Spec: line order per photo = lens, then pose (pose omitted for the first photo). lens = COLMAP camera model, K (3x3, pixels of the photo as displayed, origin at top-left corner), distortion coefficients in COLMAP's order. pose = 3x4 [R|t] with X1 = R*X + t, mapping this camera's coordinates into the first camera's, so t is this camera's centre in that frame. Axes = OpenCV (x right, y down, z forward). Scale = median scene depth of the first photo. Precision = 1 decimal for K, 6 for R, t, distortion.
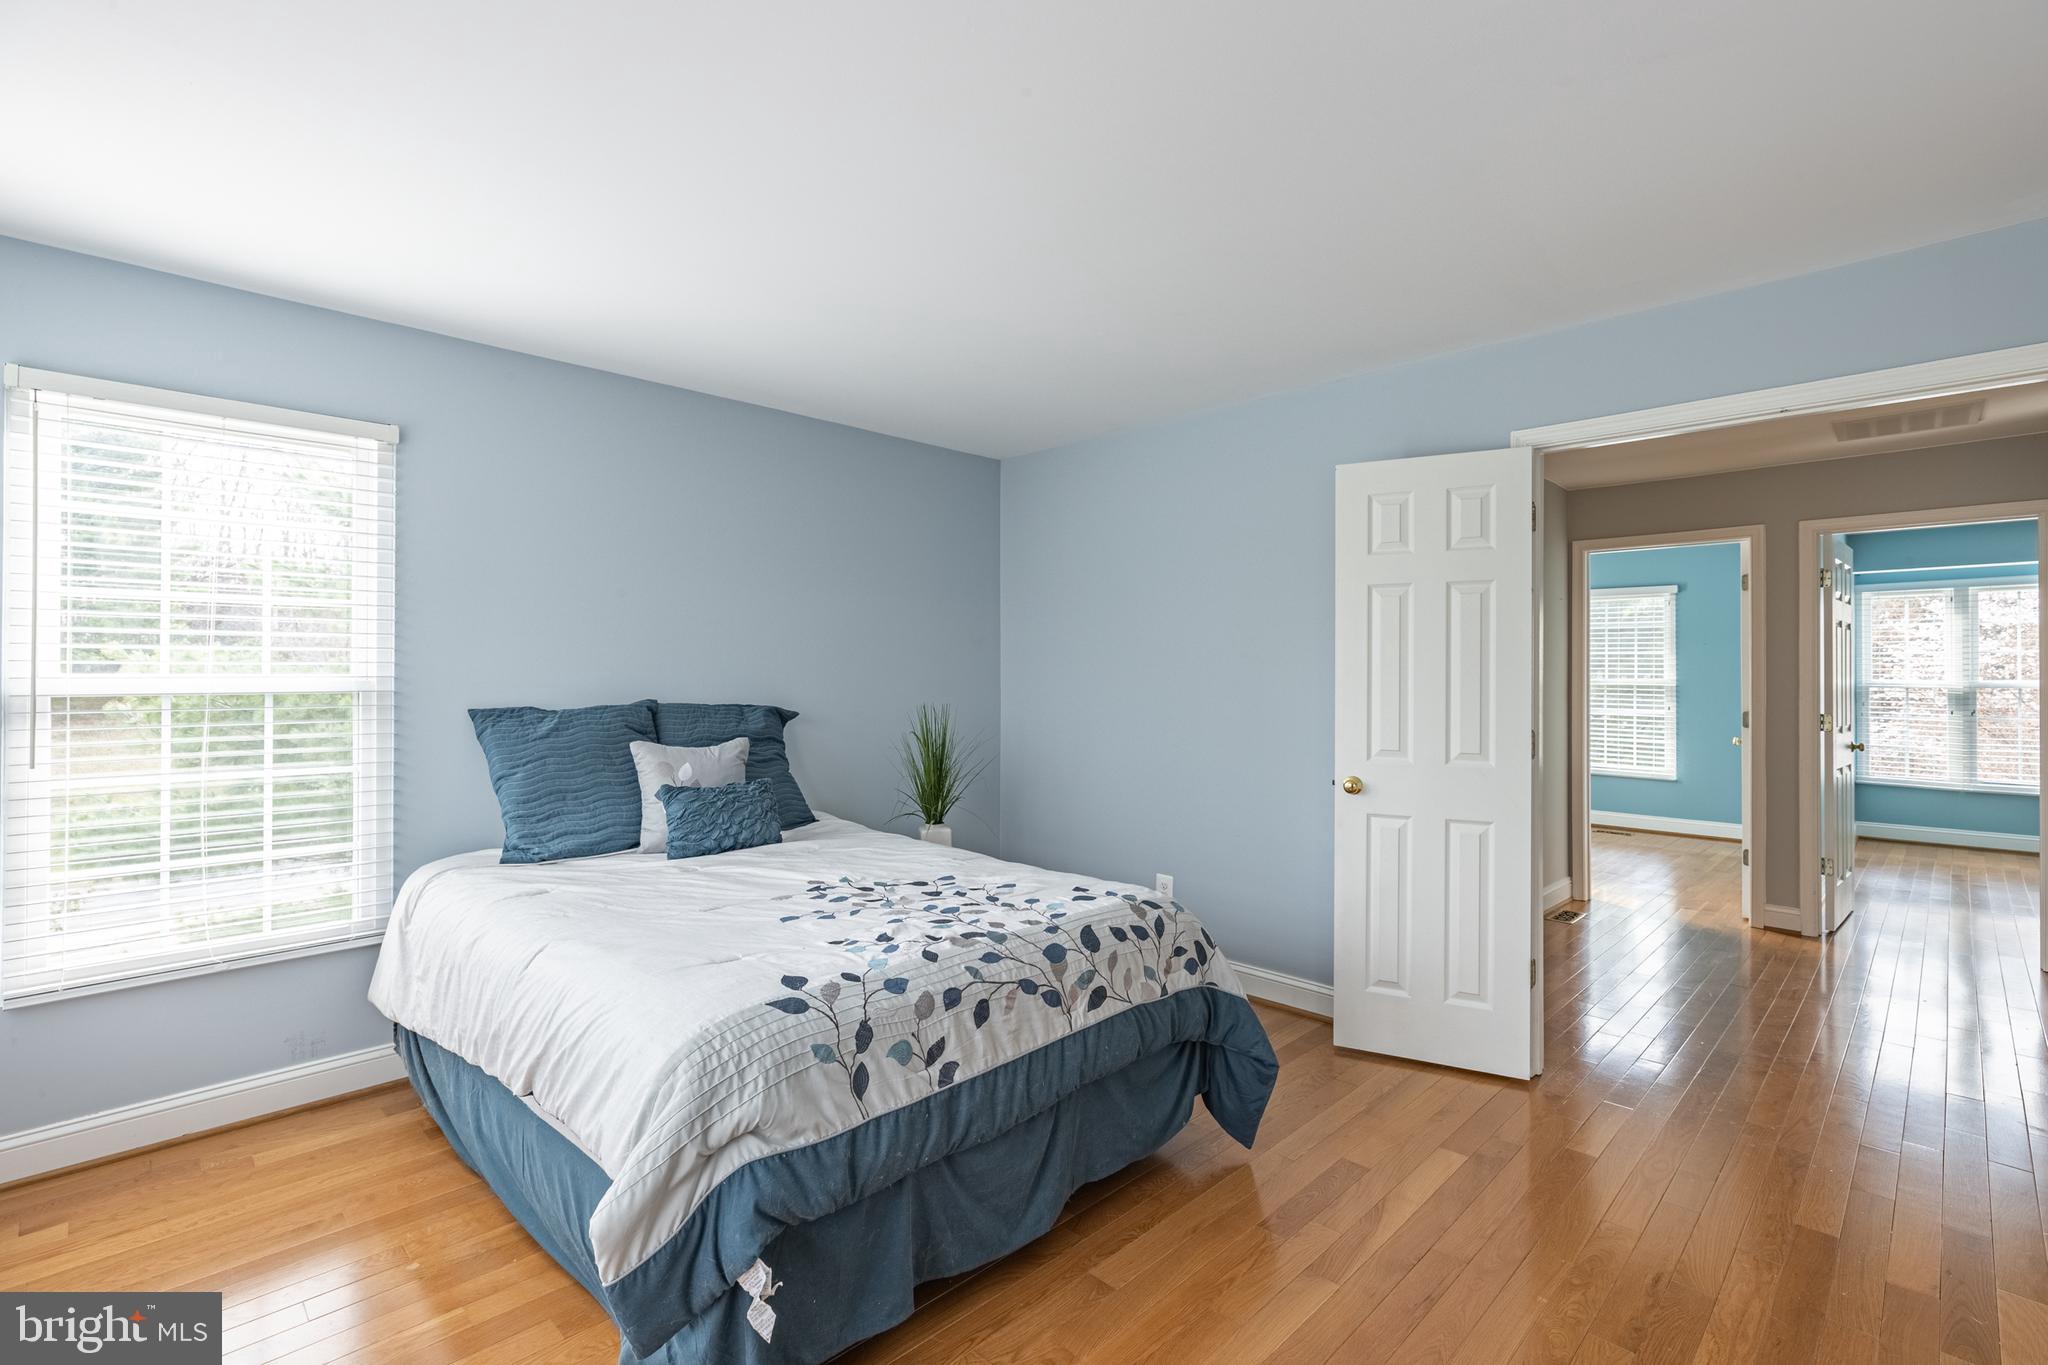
lens RADIAL K [[924.8, 0, 1026.4], [0, 924.8, 670.9], [0, 0, 1]] dist [-0.008681, 0.004280]
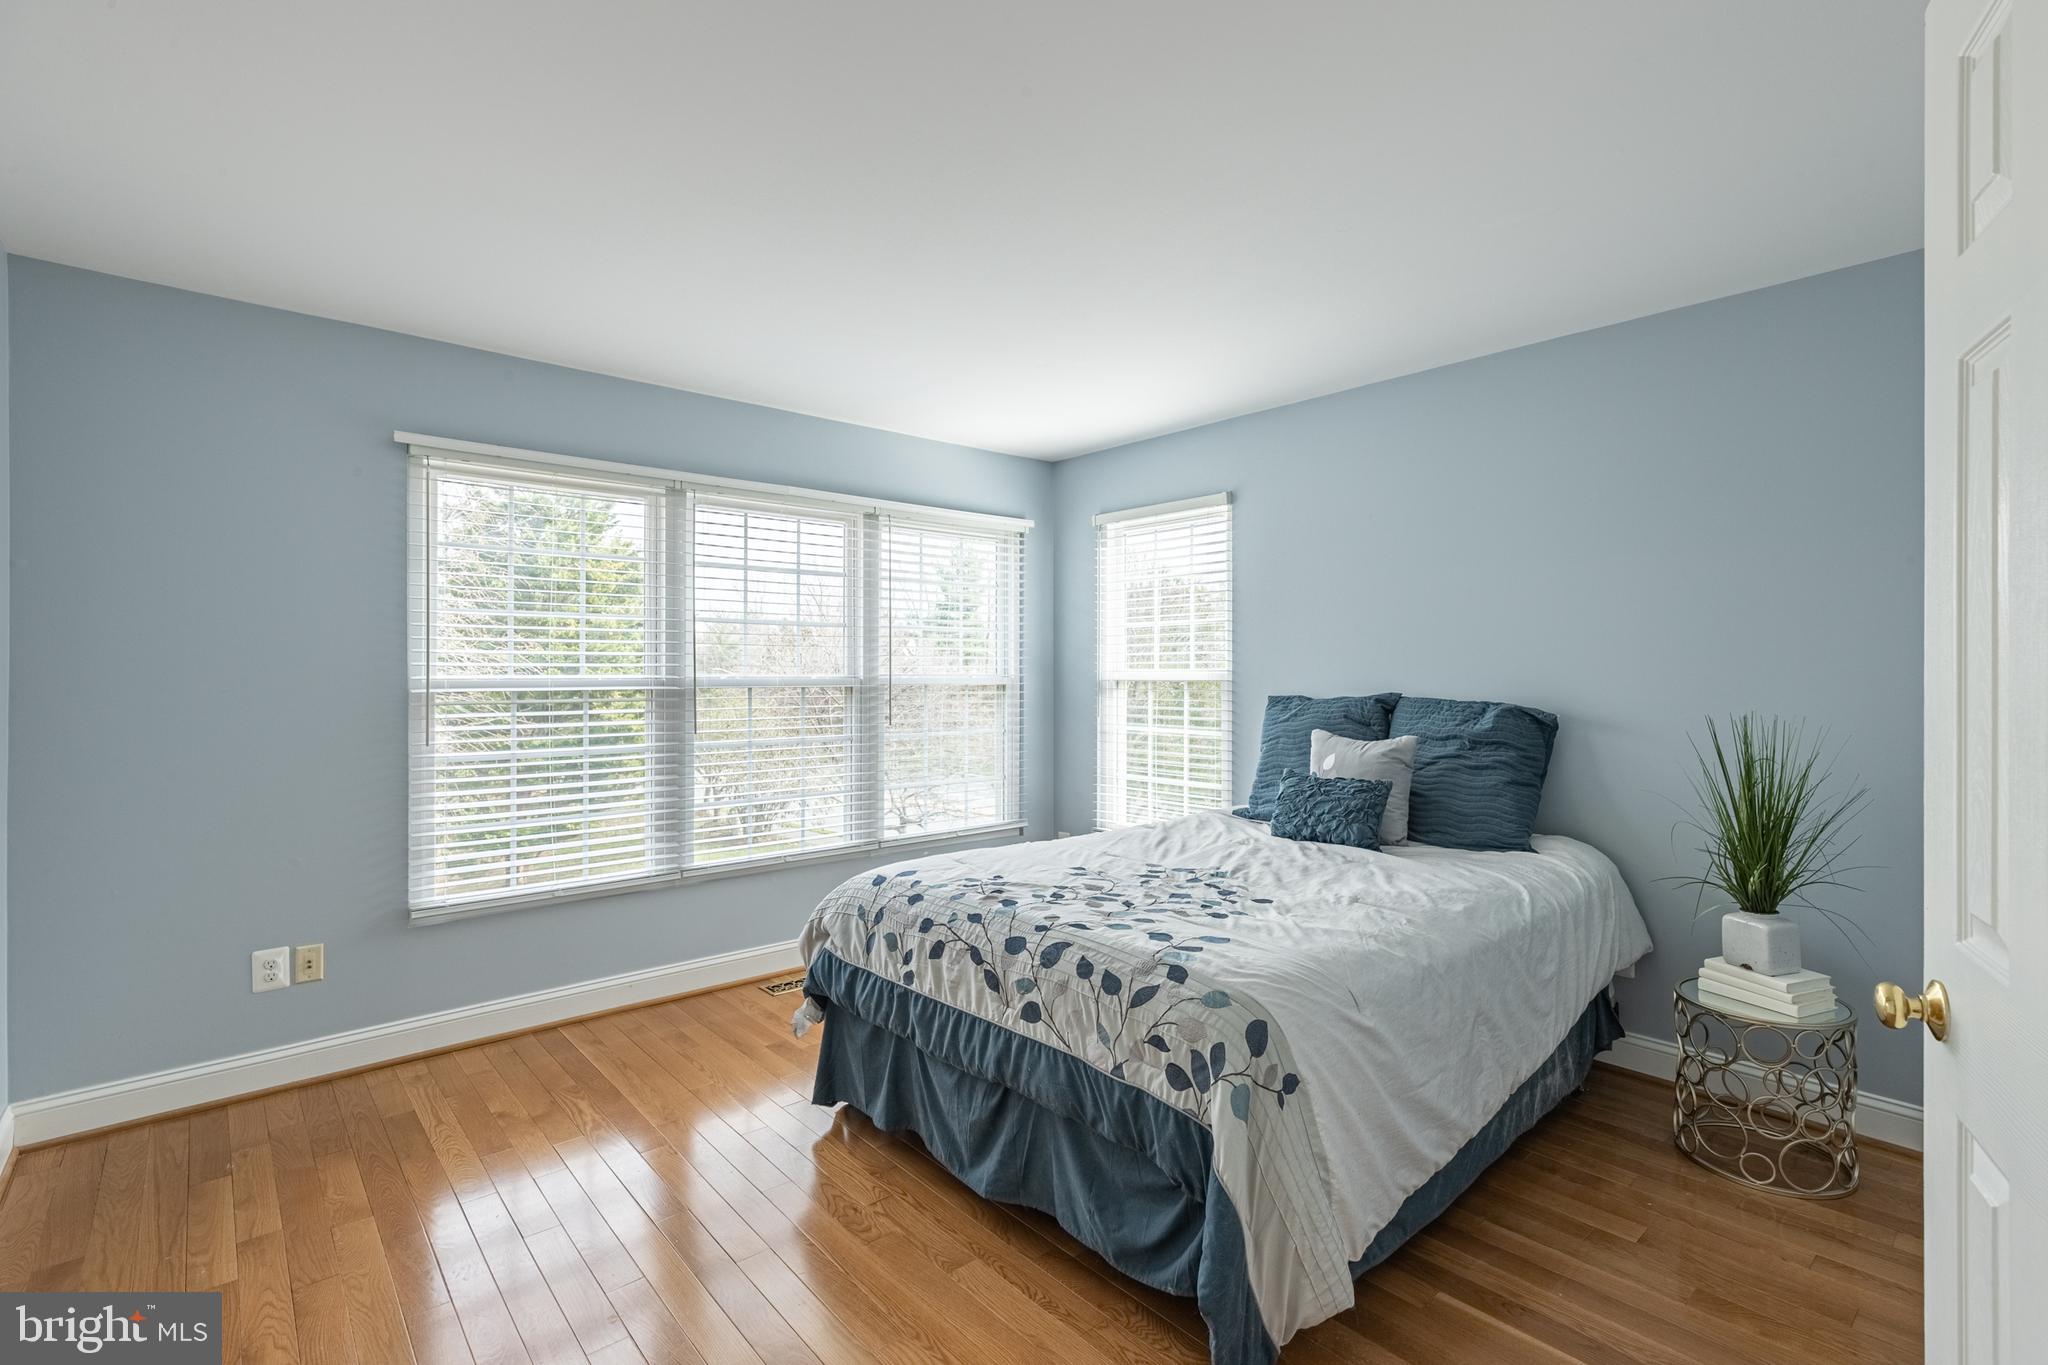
lens RADIAL K [[924.8, 0, 1026.4], [0, 924.8, 670.9], [0, 0, 1]] dist [-0.008681, 0.004280]
pose [[-0.052306, -0.001444, -0.998630, 0.961775], [0.004172, 0.999990, -0.001664, 0.010128], [0.998622, -0.004253, -0.052299, 0.996374]]
